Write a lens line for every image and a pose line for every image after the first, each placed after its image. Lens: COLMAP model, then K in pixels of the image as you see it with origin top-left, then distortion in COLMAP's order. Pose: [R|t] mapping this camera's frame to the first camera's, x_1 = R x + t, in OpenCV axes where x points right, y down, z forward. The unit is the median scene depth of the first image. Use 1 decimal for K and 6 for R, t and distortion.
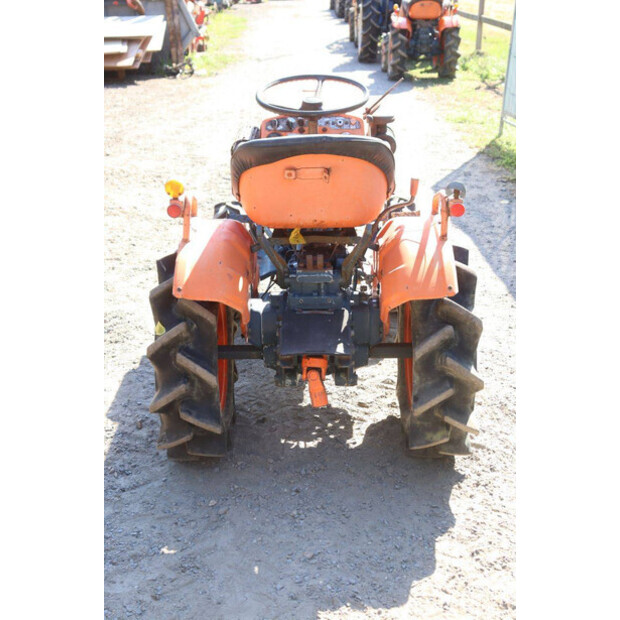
lens RADIAL K [[1118.2, 0, 330.0], [0, 1118.2, 309.8], [0, 0, 1]] dist [0.157024, 0.080762]
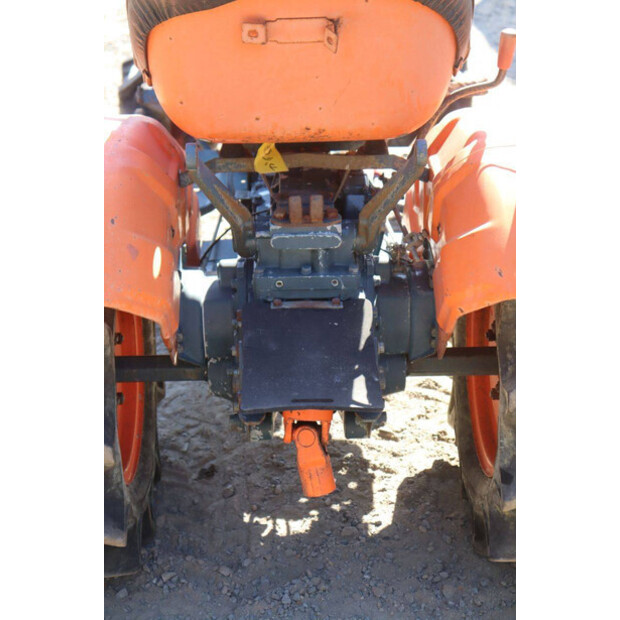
lens RADIAL K [[1267.5, 0, 318.4], [0, 1267.5, 311.9], [0, 0, 1]] dist [0.328950, 0.202338]
pose [[0.999855, -0.008955, 0.014505, -0.016187], [0.006908, 0.990759, 0.135457, -0.071961], [-0.015584, -0.135337, 0.990677, 0.414088]]
